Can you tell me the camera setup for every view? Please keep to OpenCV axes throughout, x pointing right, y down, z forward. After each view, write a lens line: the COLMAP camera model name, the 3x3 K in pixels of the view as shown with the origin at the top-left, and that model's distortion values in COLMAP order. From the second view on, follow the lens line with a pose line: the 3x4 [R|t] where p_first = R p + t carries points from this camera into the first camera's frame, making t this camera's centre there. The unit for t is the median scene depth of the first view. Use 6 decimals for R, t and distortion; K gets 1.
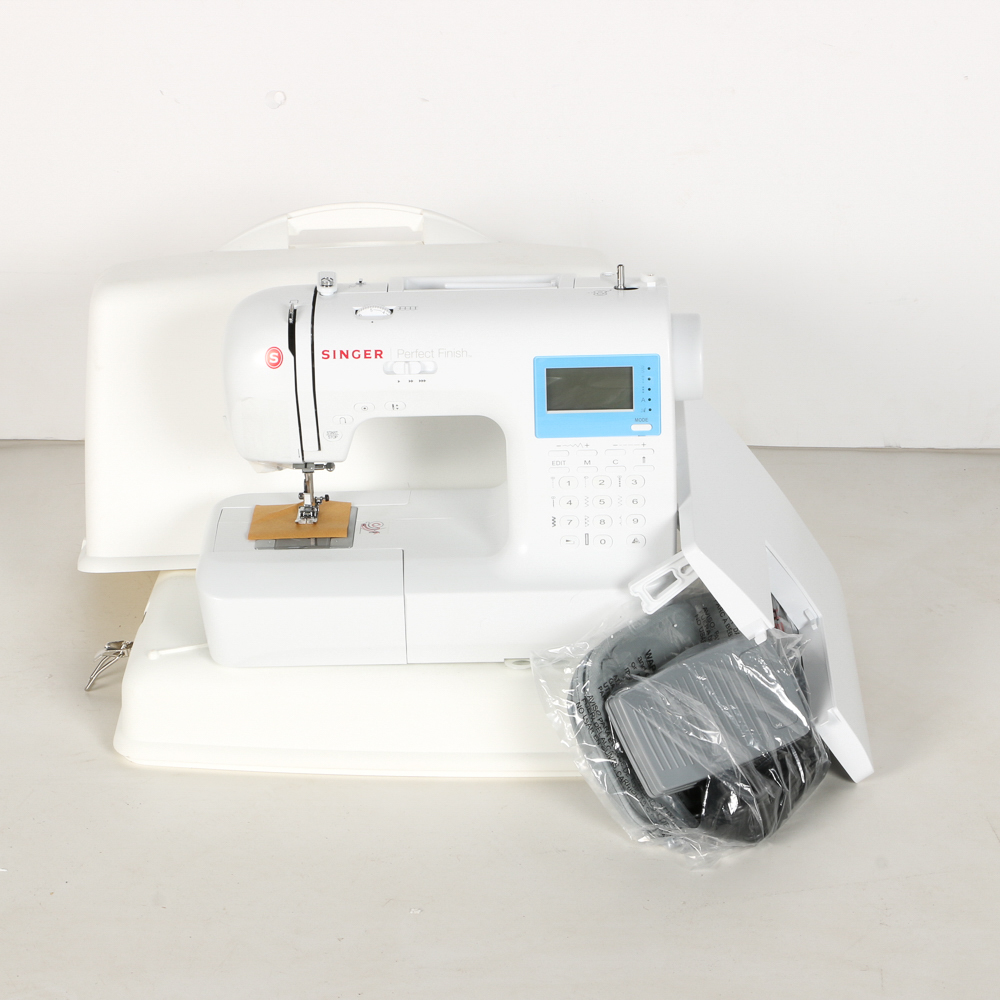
lens RADIAL K [[3405.4, 0, 501.3], [0, 3405.4, 499.8], [0, 0, 1]] dist [0.189727, 0.000000]
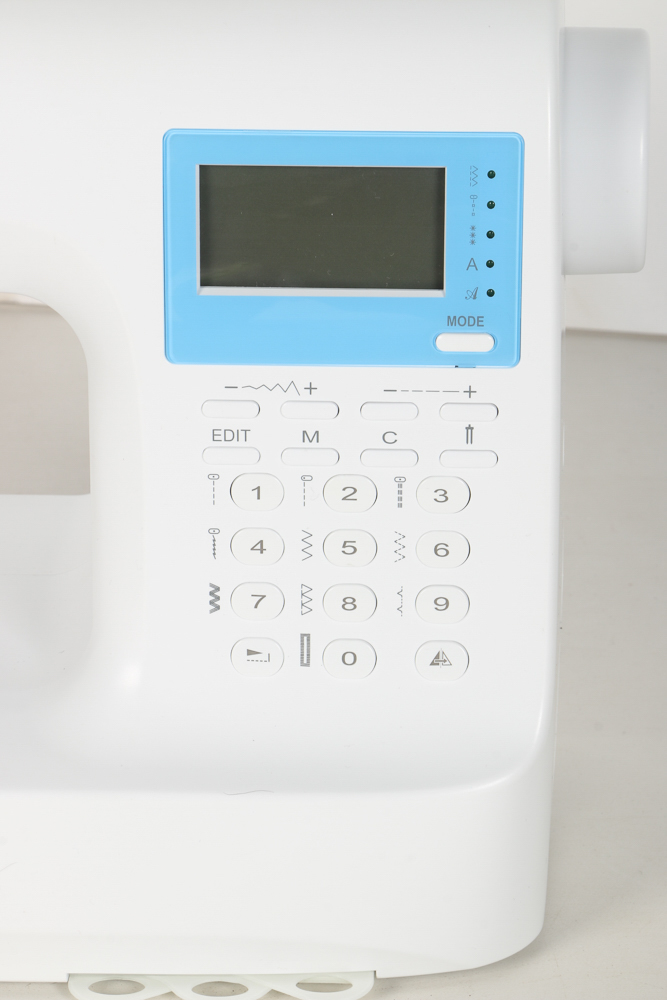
lens RADIAL K [[4547.5, 0, 334.1], [0, 4547.5, 499.6], [0, 0, 1]] dist [1.152678, 0.000000]
pose [[0.999446, 0.032517, -0.007119, 0.031317], [-0.032469, 0.999449, 0.006852, -0.007718], [0.007338, -0.006618, 0.999951, 0.524138]]
